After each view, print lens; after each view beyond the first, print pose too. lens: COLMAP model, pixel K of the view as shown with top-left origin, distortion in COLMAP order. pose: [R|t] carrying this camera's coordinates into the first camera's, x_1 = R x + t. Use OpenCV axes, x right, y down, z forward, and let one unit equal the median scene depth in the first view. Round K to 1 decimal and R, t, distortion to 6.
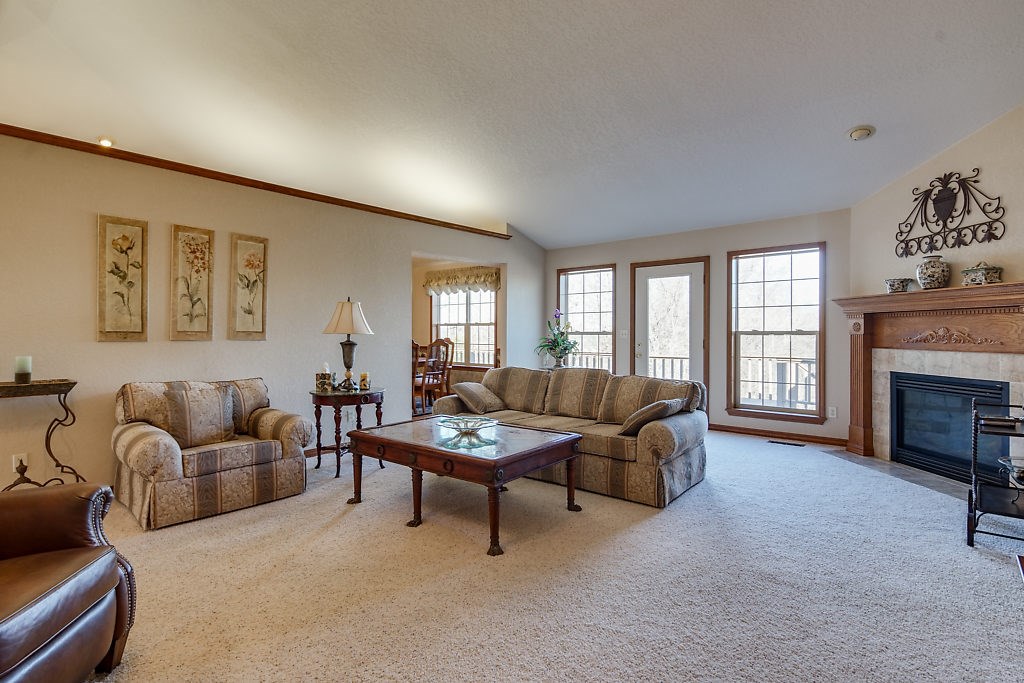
lens RADIAL K [[504.8, 0, 505.4], [0, 504.8, 335.8], [0, 0, 1]] dist [0.010754, -0.005215]
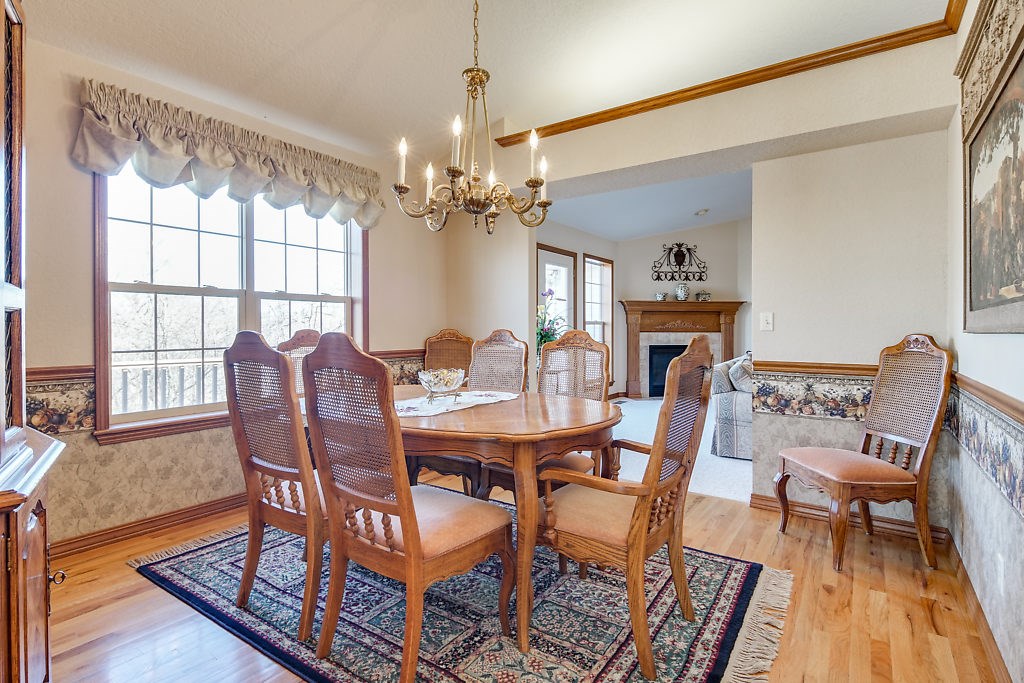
lens RADIAL K [[504.8, 0, 507.2], [0, 504.8, 337.5], [0, 0, 1]] dist [0.010754, -0.005215]
pose [[-0.113222, -0.017838, 0.993410, -0.936287], [0.008000, 0.999790, 0.018864, 0.007082], [-0.993538, 0.010083, -0.113055, 1.745525]]
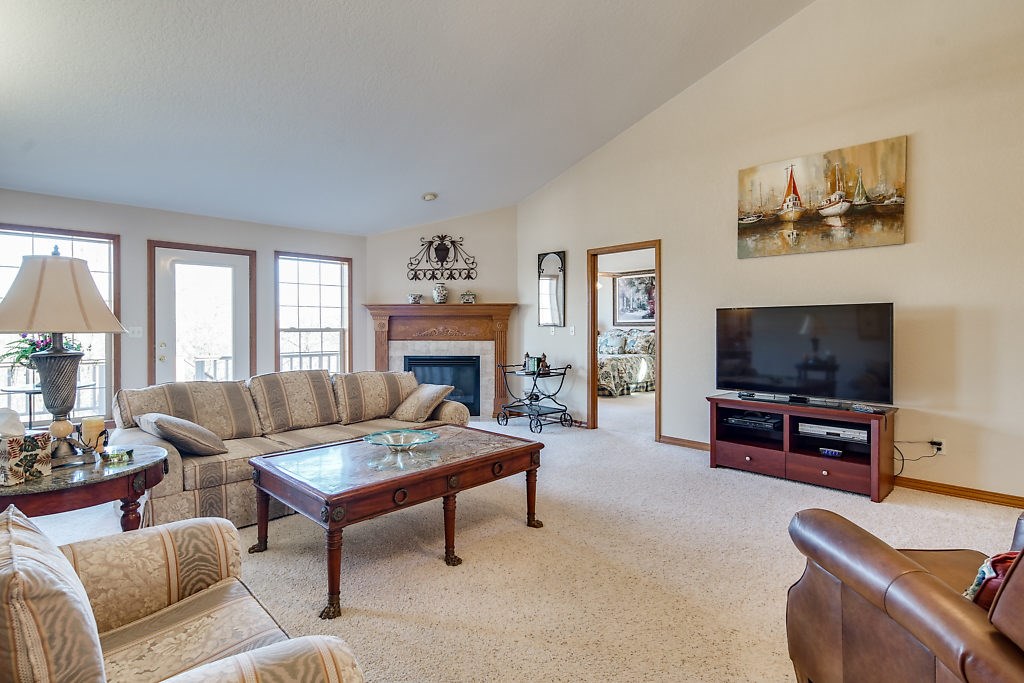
lens RADIAL K [[504.8, 0, 501.7], [0, 504.8, 328.1], [0, 0, 1]] dist [0.010754, -0.005215]
pose [[0.094265, 0.003254, 0.995542, -0.707850], [0.008314, 0.999957, -0.004056, -0.002464], [-0.995512, 0.008659, 0.094234, 0.600874]]
